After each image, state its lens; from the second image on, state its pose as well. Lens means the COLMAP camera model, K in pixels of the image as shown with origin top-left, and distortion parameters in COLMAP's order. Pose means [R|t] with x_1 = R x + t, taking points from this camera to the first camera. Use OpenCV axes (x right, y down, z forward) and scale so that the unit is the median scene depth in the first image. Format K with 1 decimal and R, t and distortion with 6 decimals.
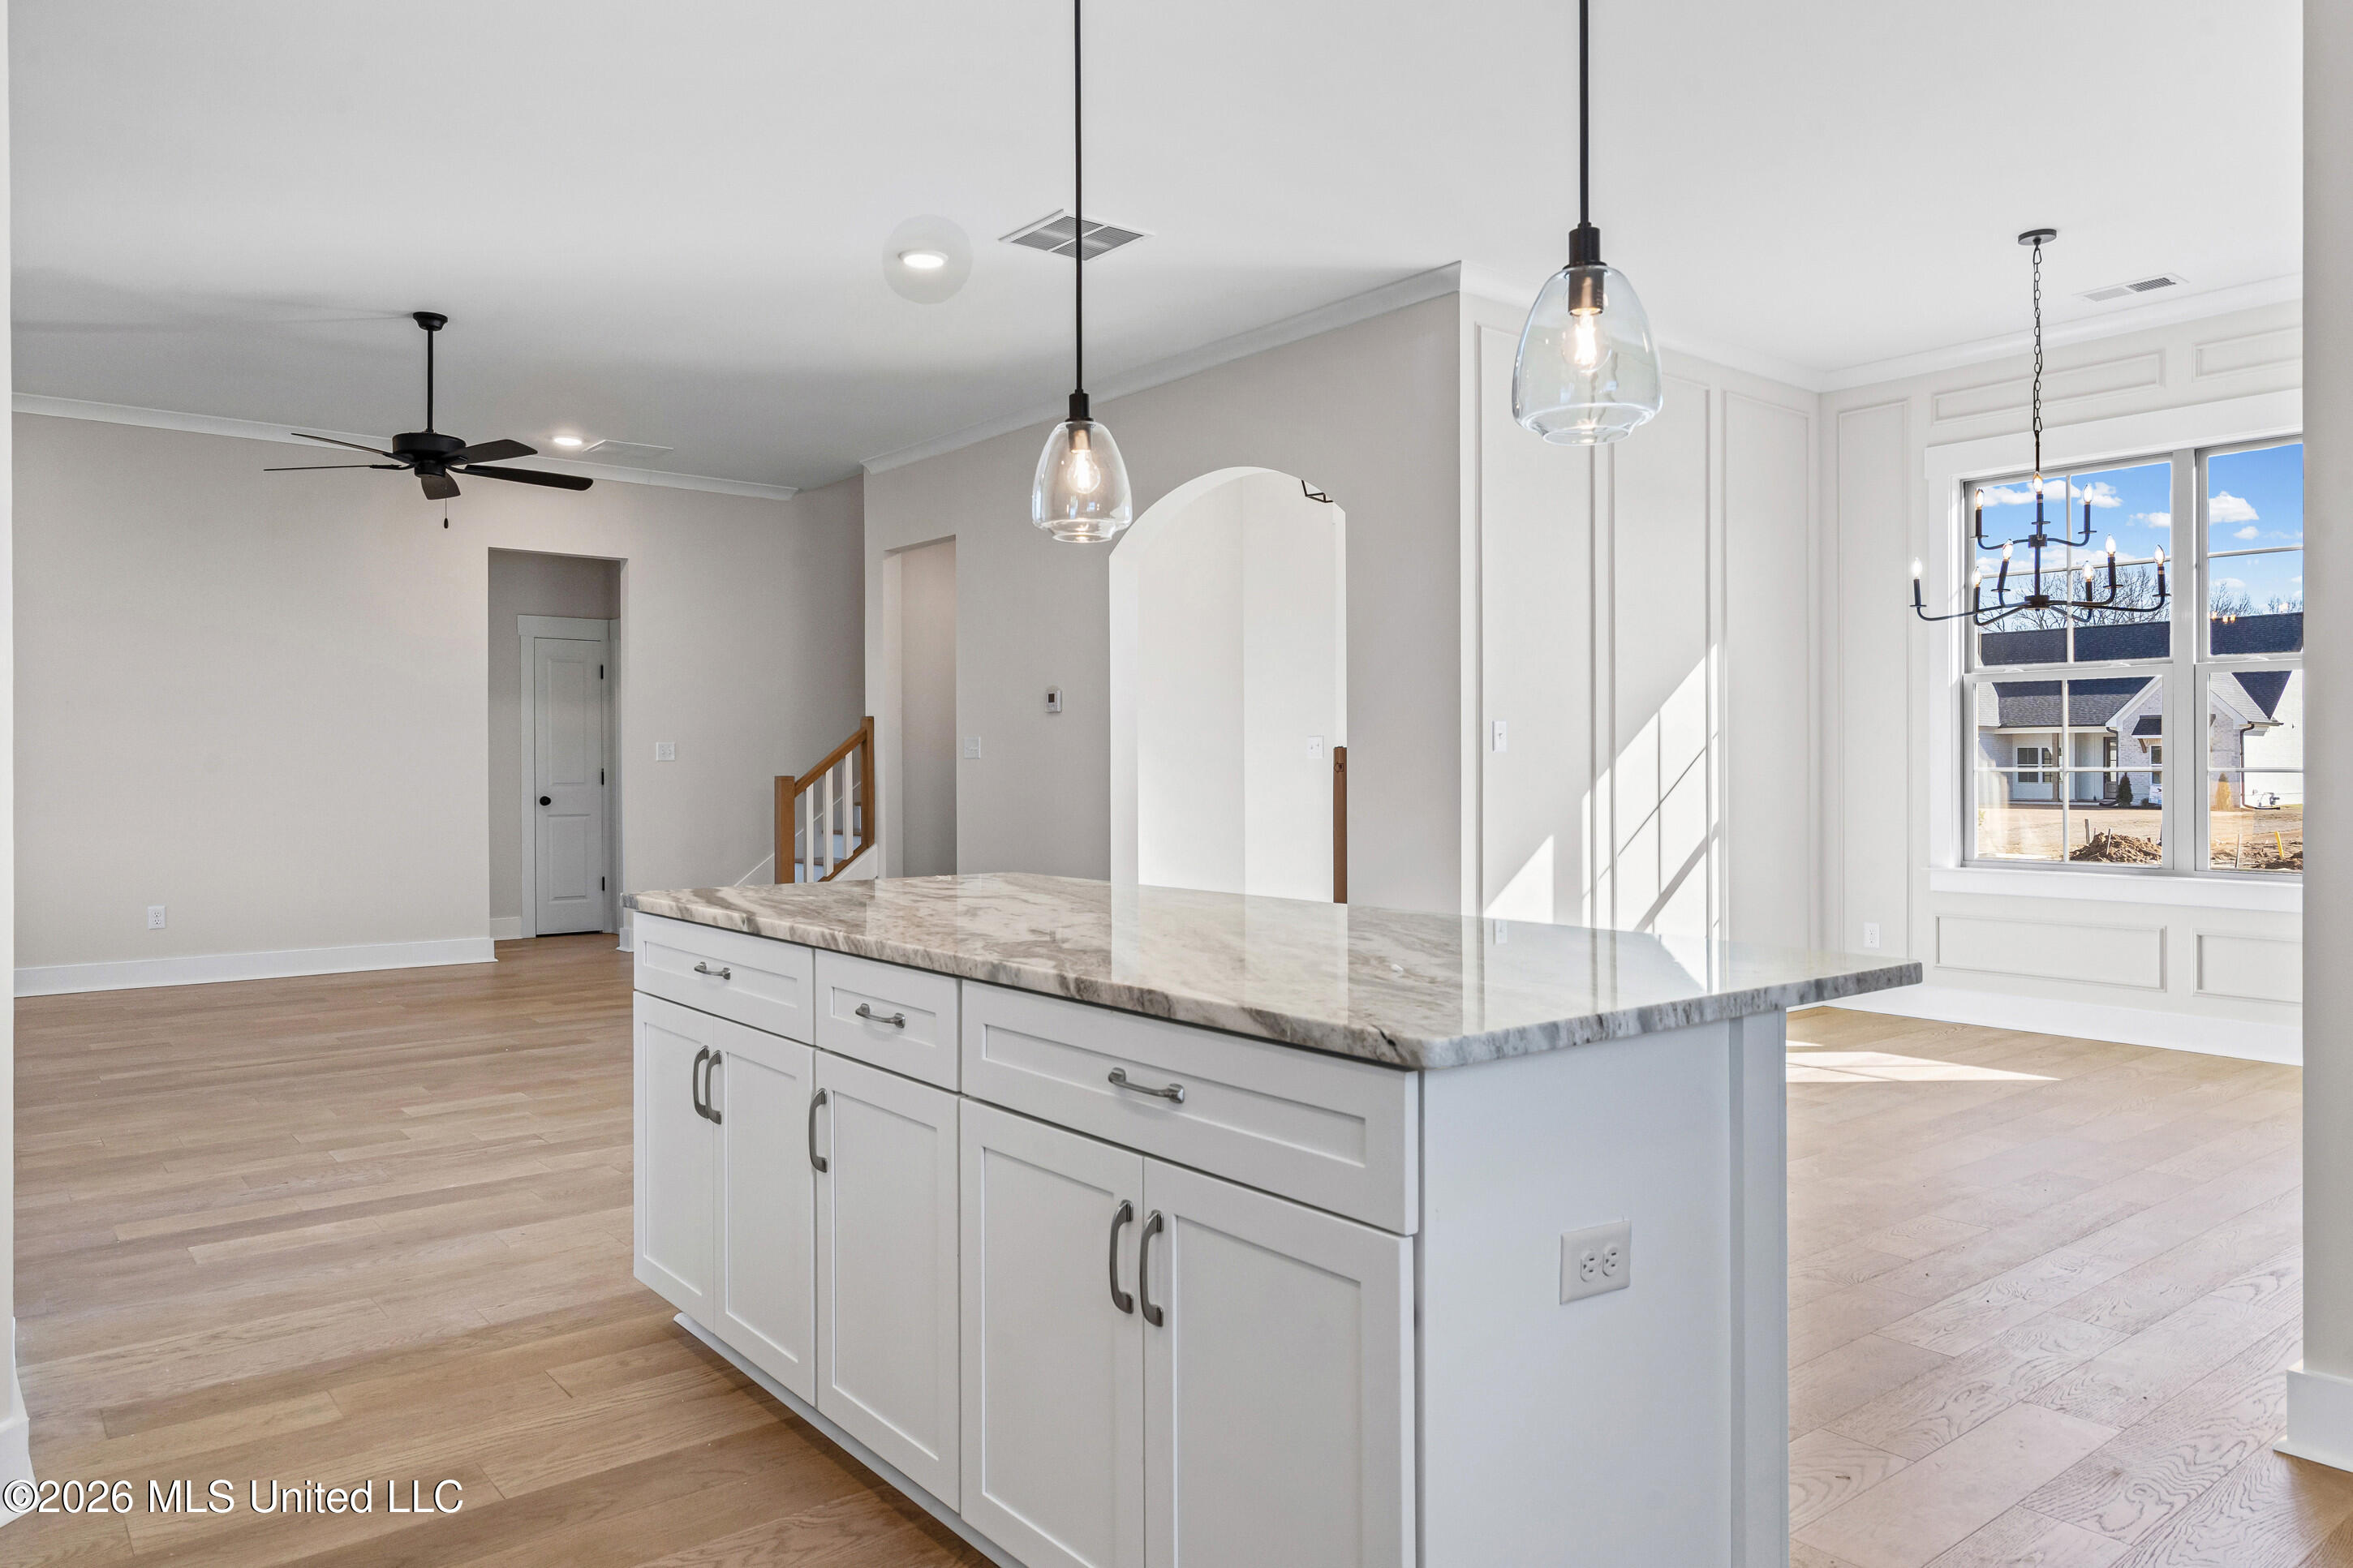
lens RADIAL K [[1529.6, 0, 1176.5], [0, 1529.6, 784.0], [0, 0, 1]] dist [0.000958, 0.001622]
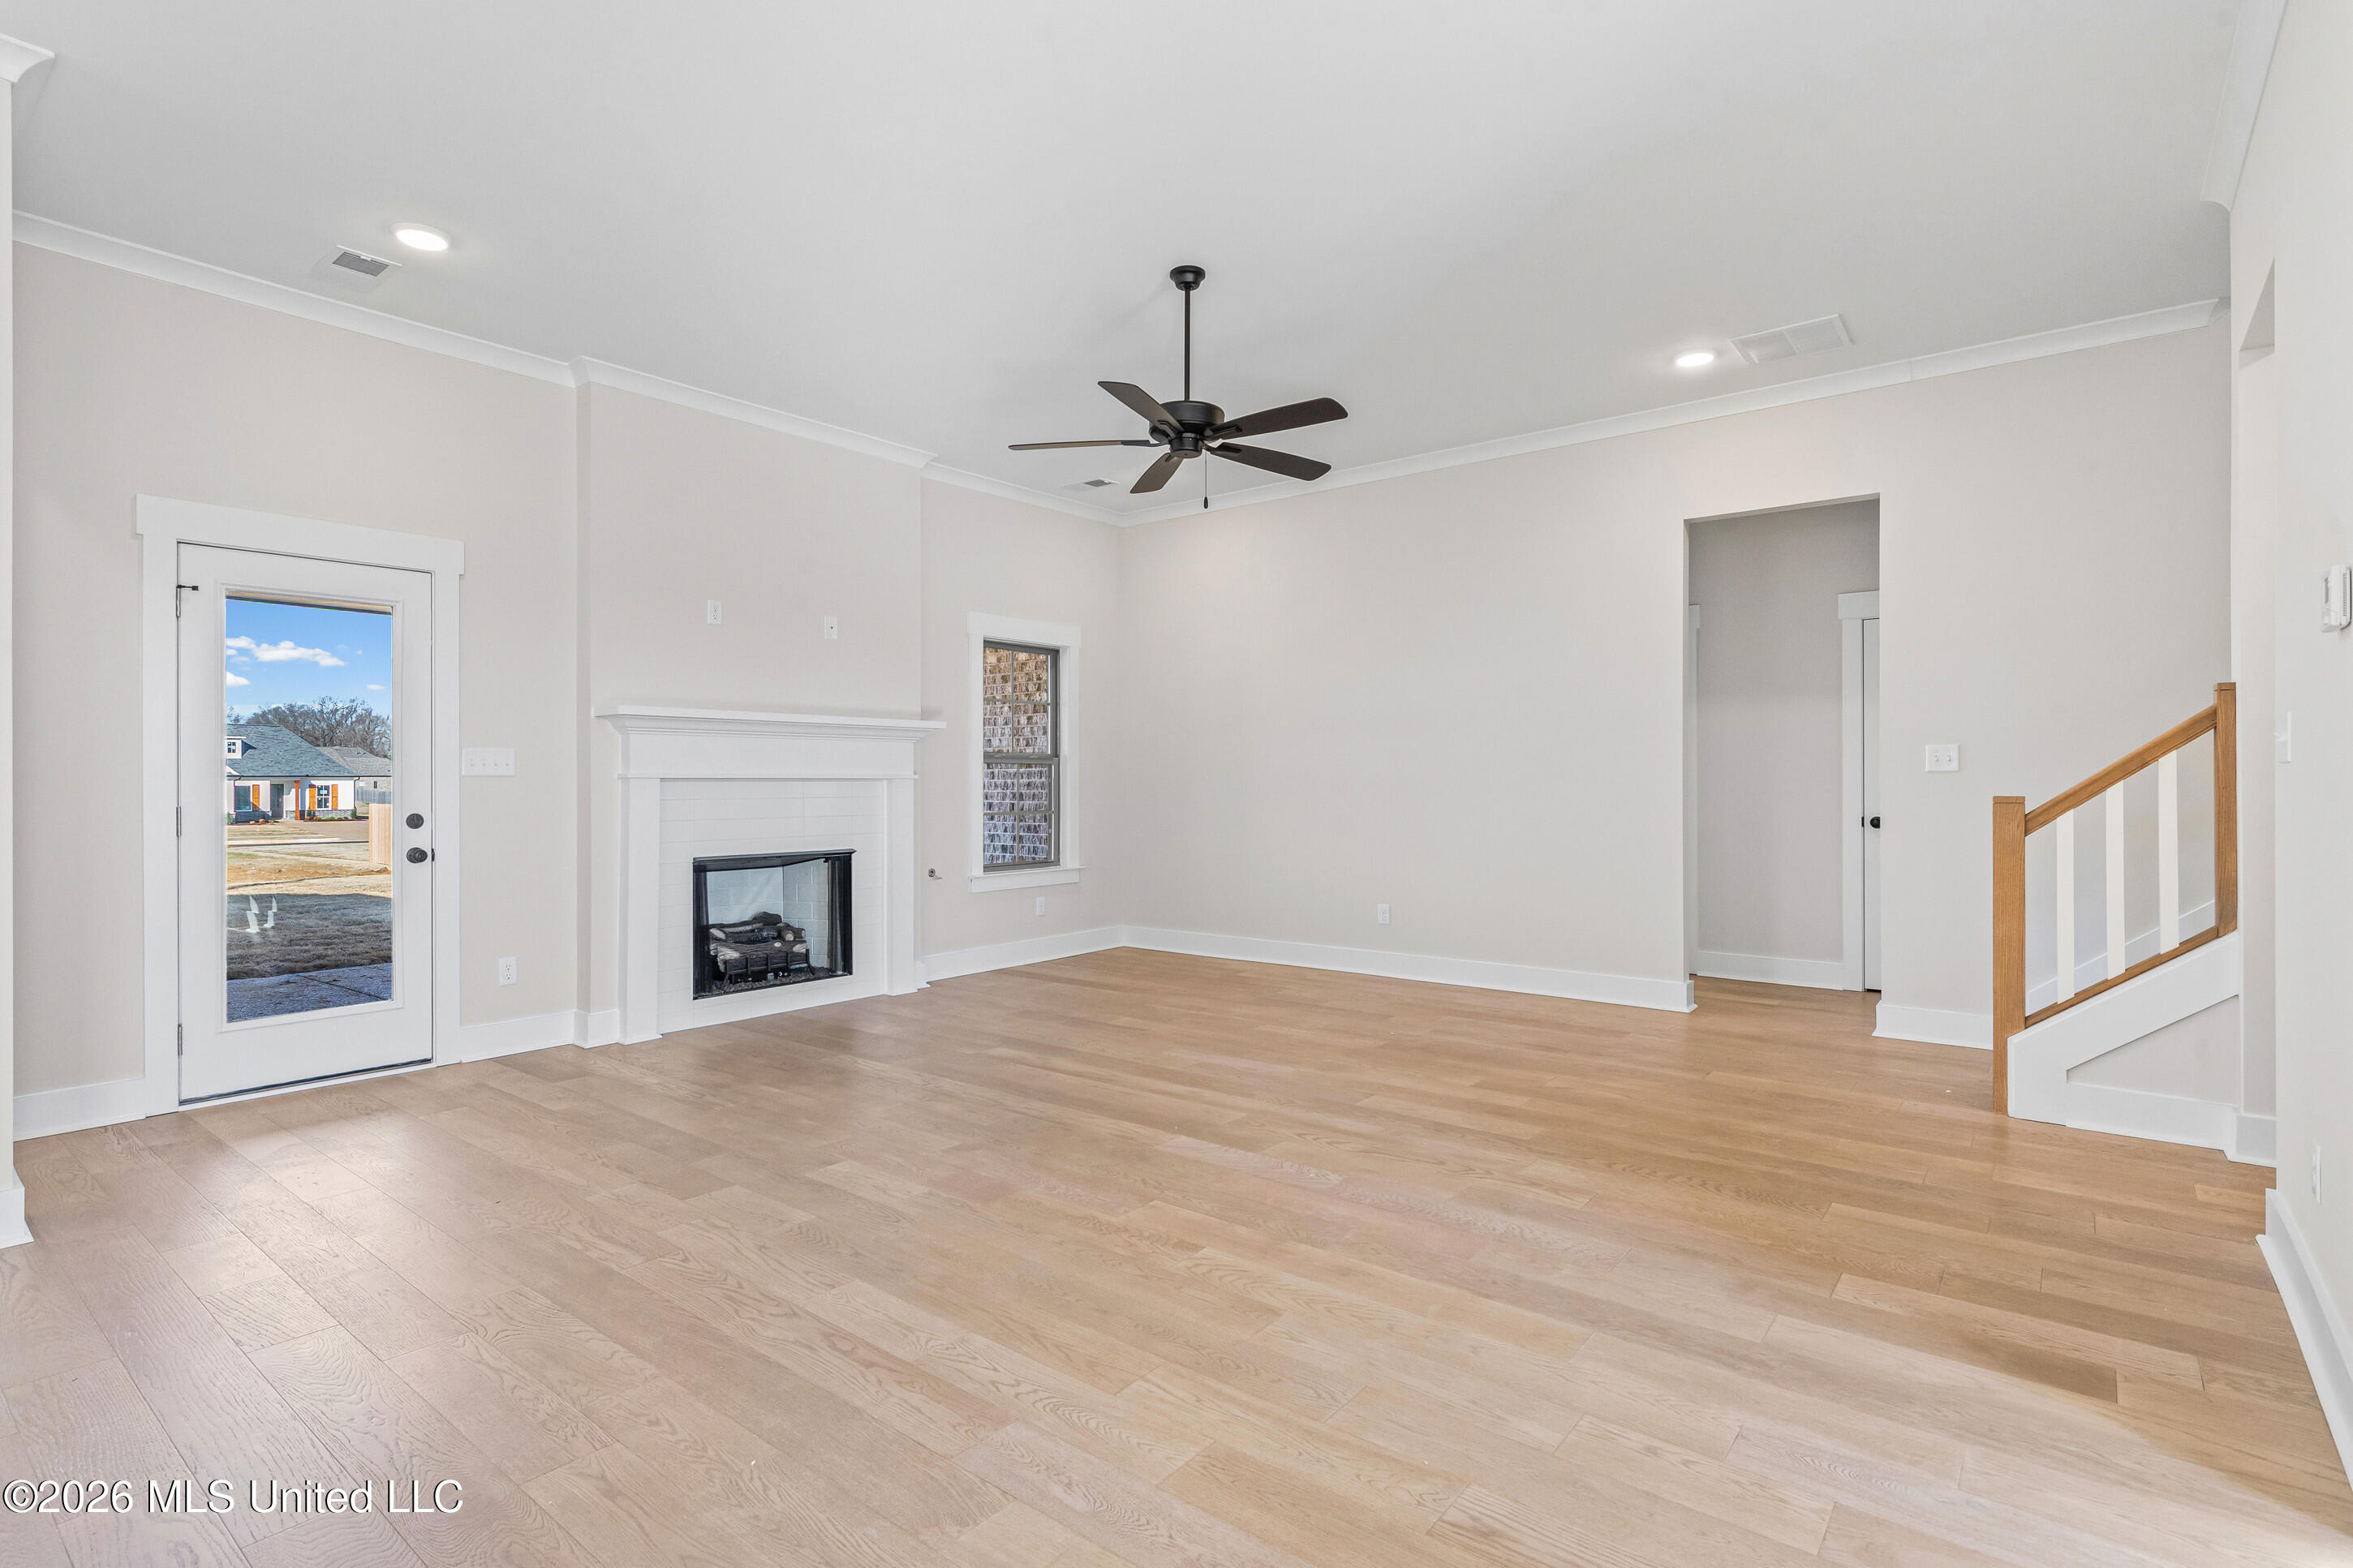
lens RADIAL K [[1146.4, 0, 1158.1], [0, 1146.4, 782.9], [0, 0, 1]] dist [0.000981, 0.000330]
pose [[0.209799, 0.004412, -0.977735, 0.104687], [-0.008682, 0.999959, 0.002649, -0.008492], [0.977706, 0.007933, 0.209829, 0.576255]]
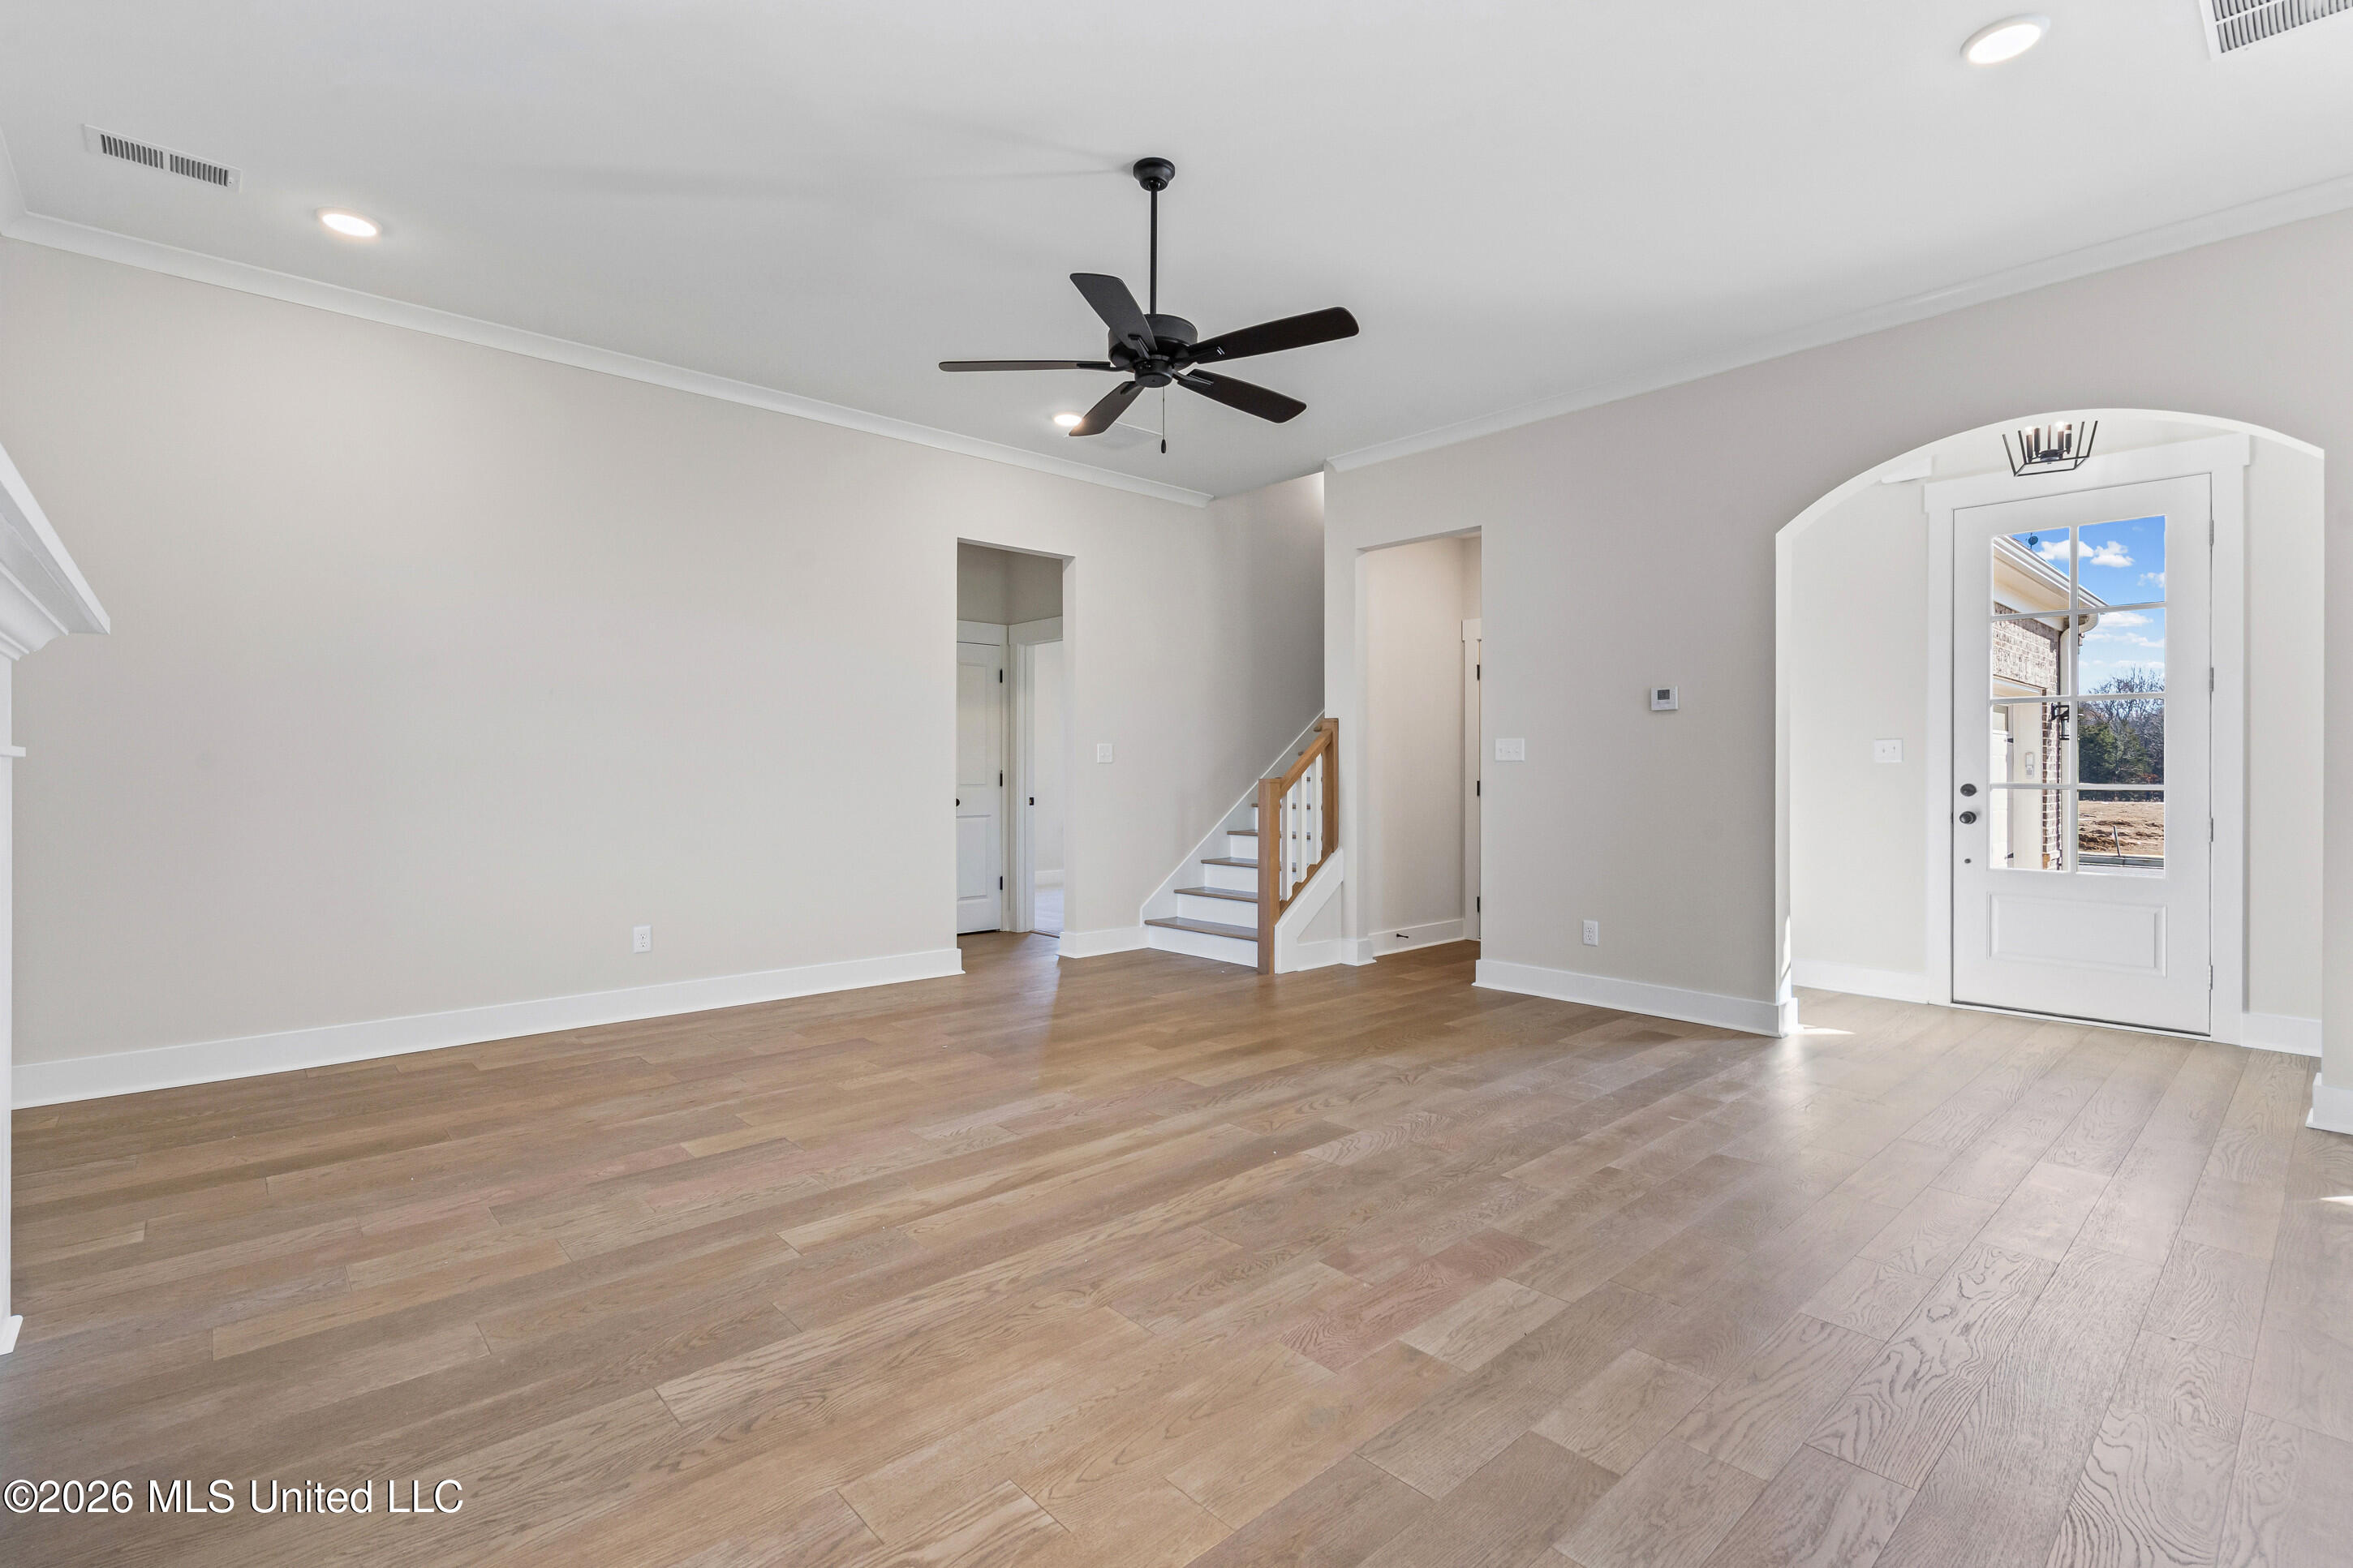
lens RADIAL K [[1068.5, 0, 1170.7], [0, 1068.5, 774.3], [0, 0, 1]] dist [0.000130, 0.000326]
pose [[0.998594, 0.003370, 0.052910, -0.347530], [-0.002949, 0.999963, -0.008043, -0.002508], [-0.052935, 0.007876, 0.998567, 0.327385]]
